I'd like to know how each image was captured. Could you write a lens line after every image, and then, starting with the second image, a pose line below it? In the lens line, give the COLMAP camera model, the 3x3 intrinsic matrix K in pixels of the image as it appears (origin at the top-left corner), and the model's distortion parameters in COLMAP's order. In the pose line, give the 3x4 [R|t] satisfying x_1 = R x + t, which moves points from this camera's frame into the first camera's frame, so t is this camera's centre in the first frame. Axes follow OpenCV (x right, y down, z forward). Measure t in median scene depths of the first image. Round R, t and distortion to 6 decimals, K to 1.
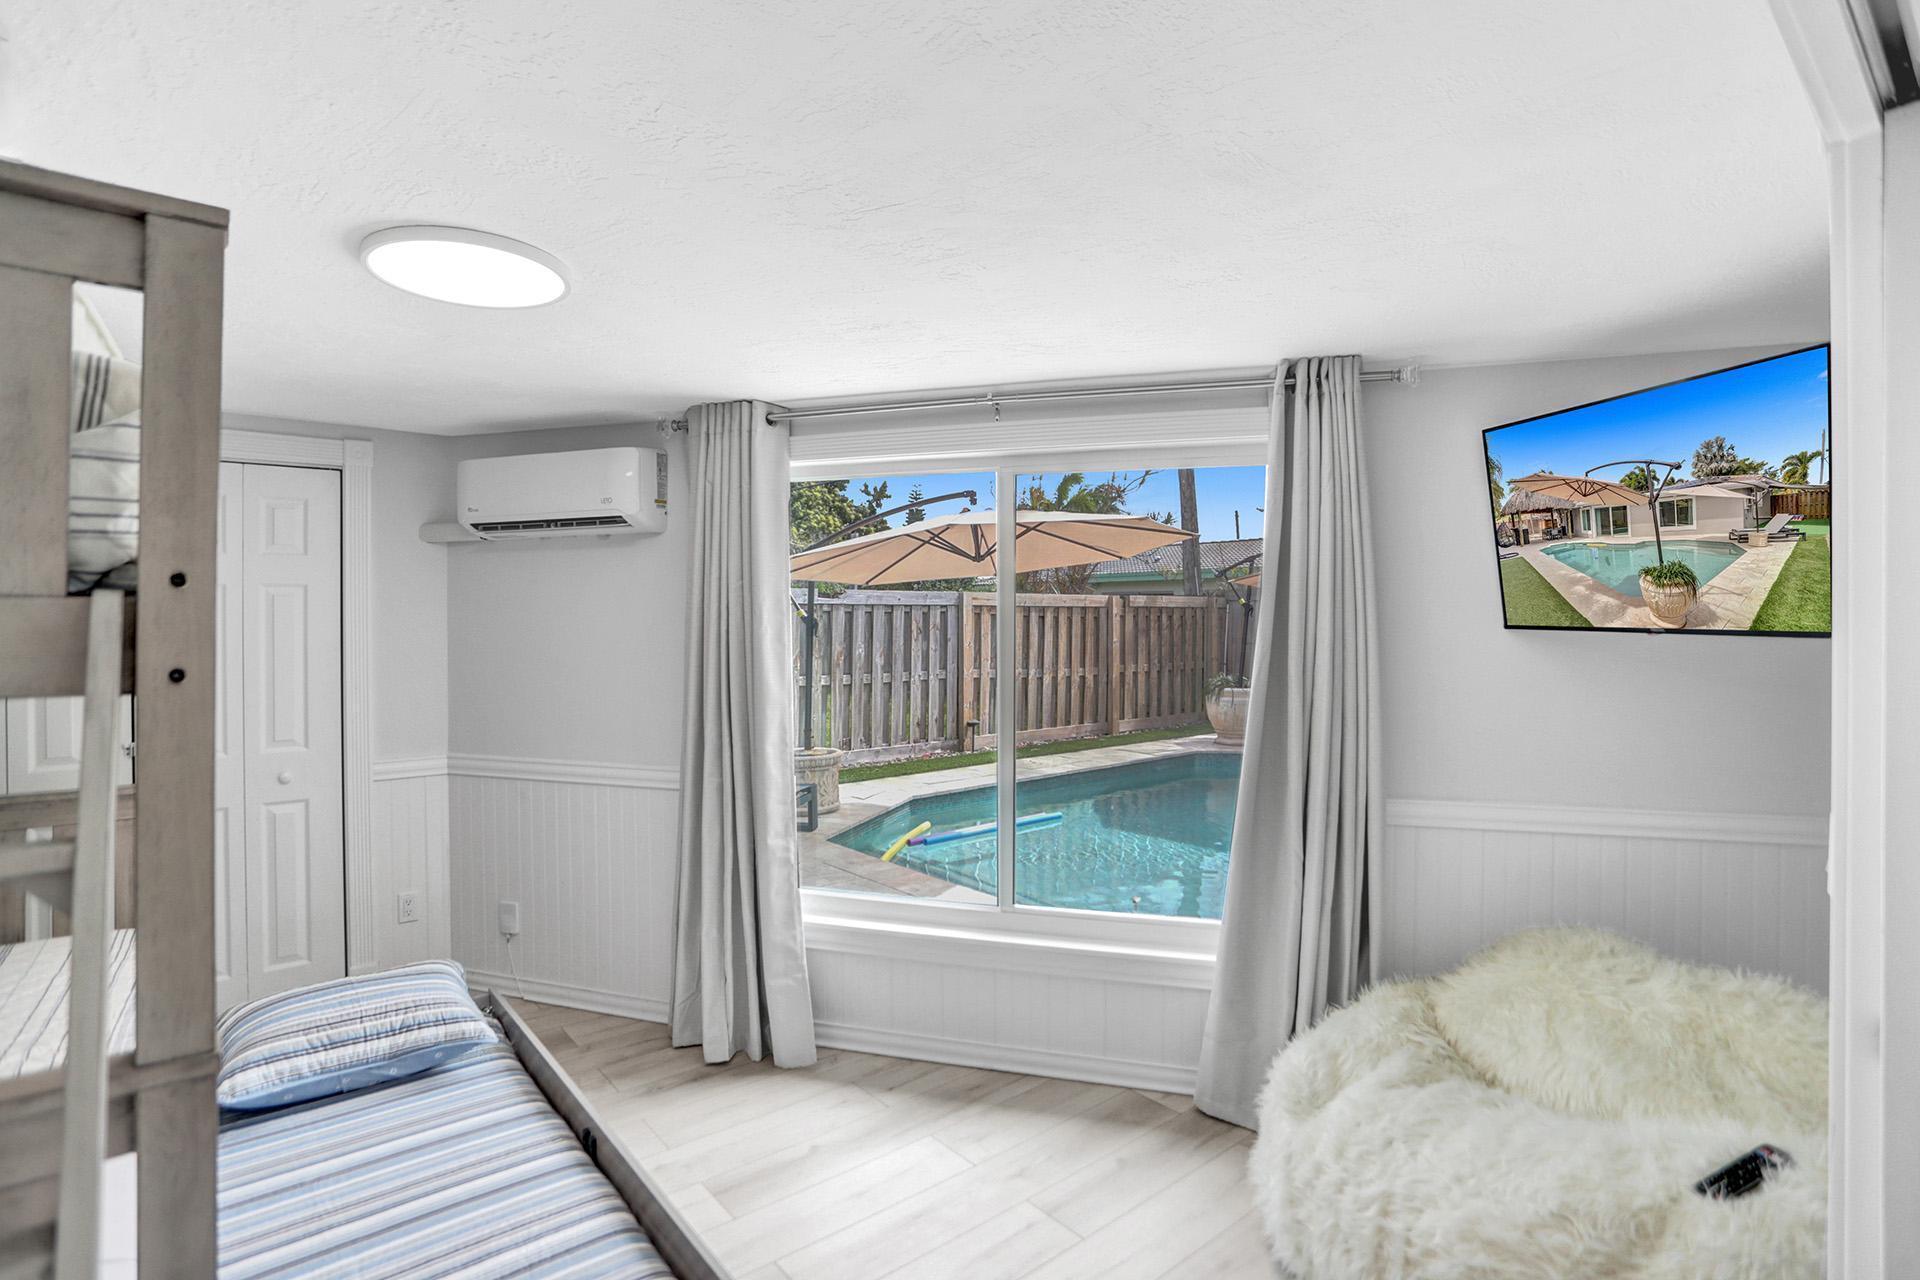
lens RADIAL K [[927.9, 0, 912.5], [0, 927.9, 616.7], [0, 0, 1]] dist [-0.050713, 0.002889]
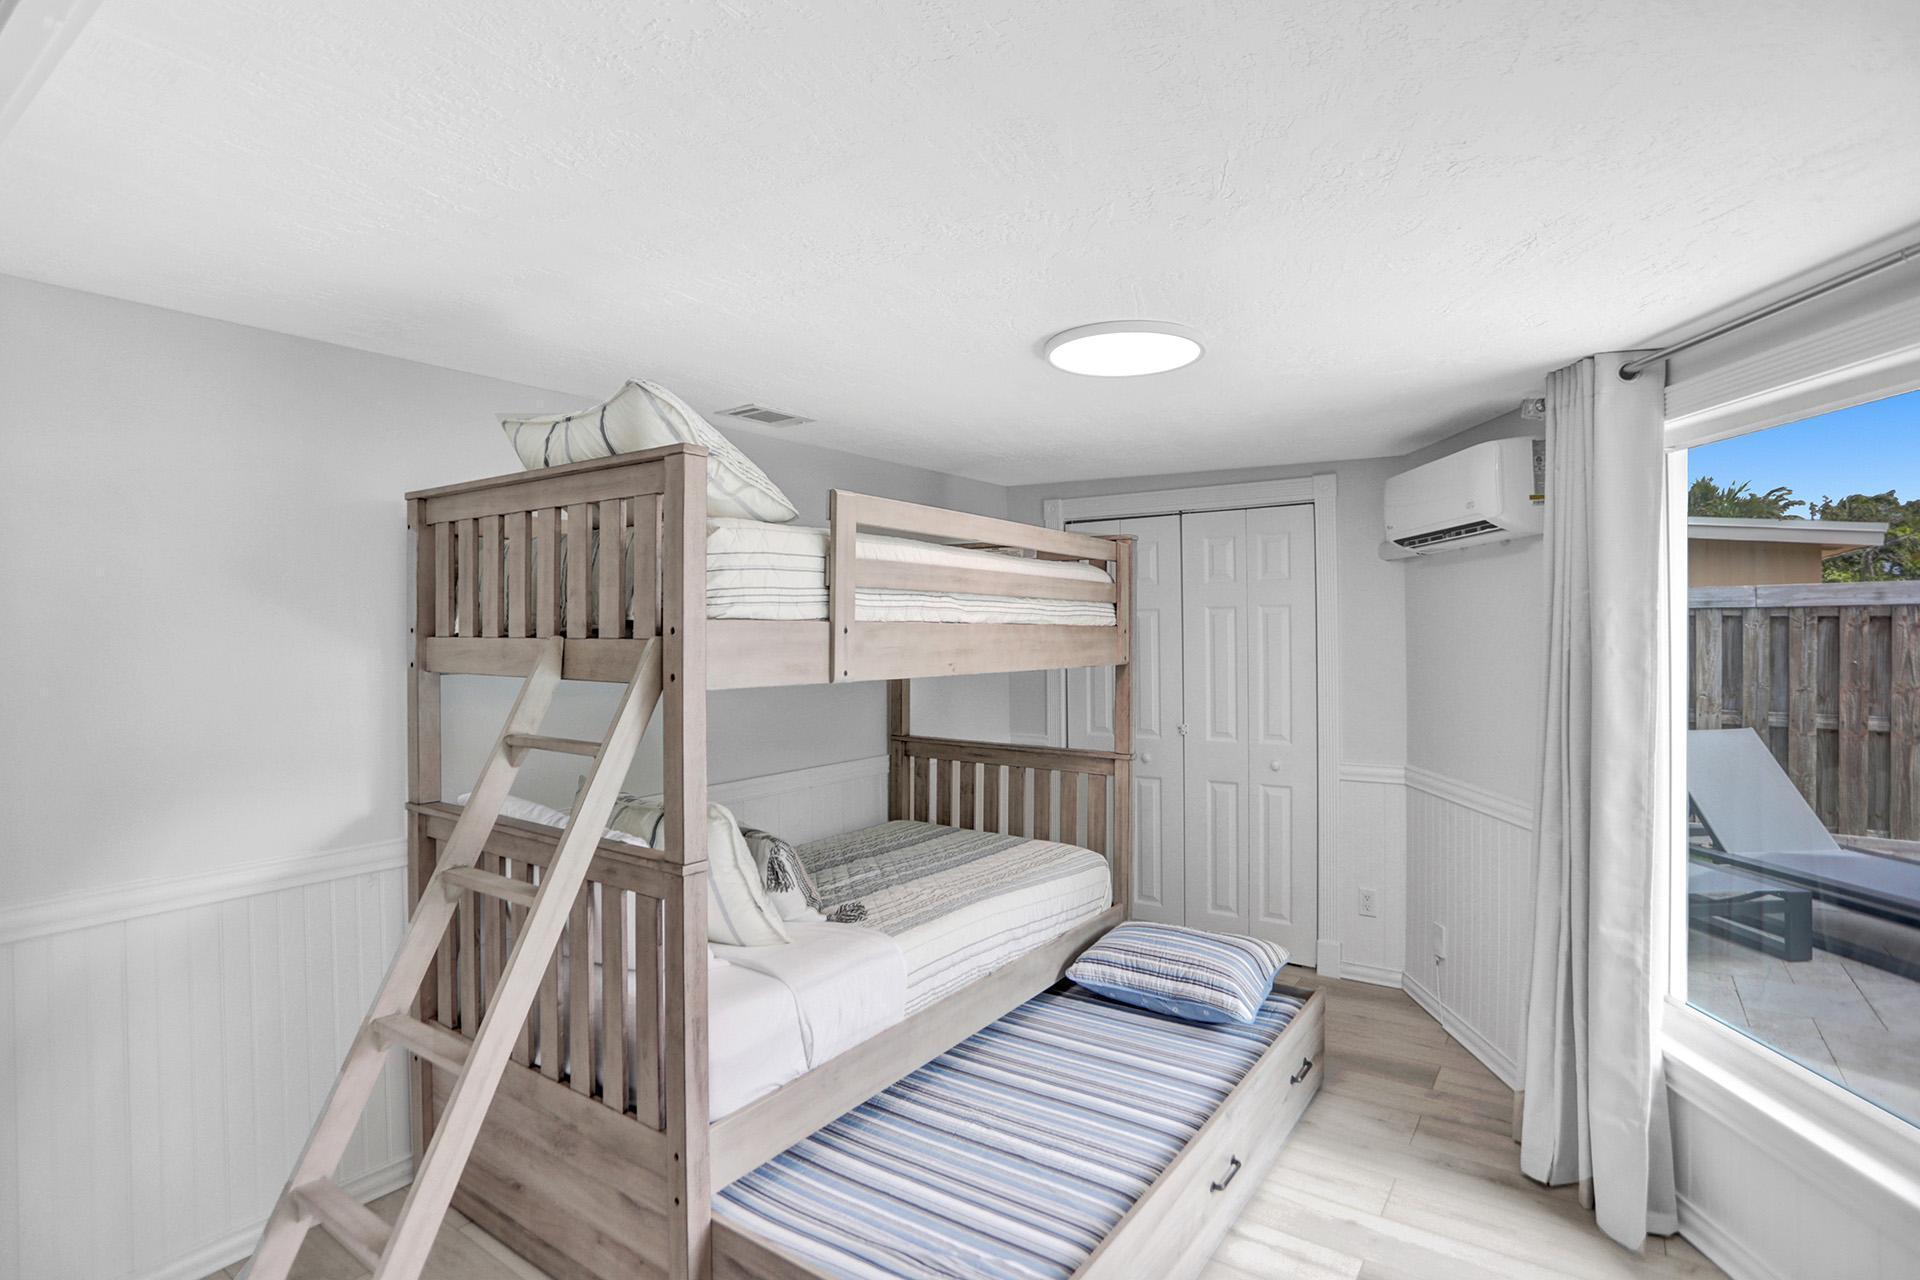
lens RADIAL K [[927.9, 0, 978.2], [0, 927.9, 640.0], [0, 0, 1]] dist [-0.050713, 0.002889]
pose [[0.302434, 0.013660, -0.953073, 0.393764], [0.008051, 0.999825, 0.016885, -0.013996], [0.953136, -0.012779, 0.302271, 0.285943]]
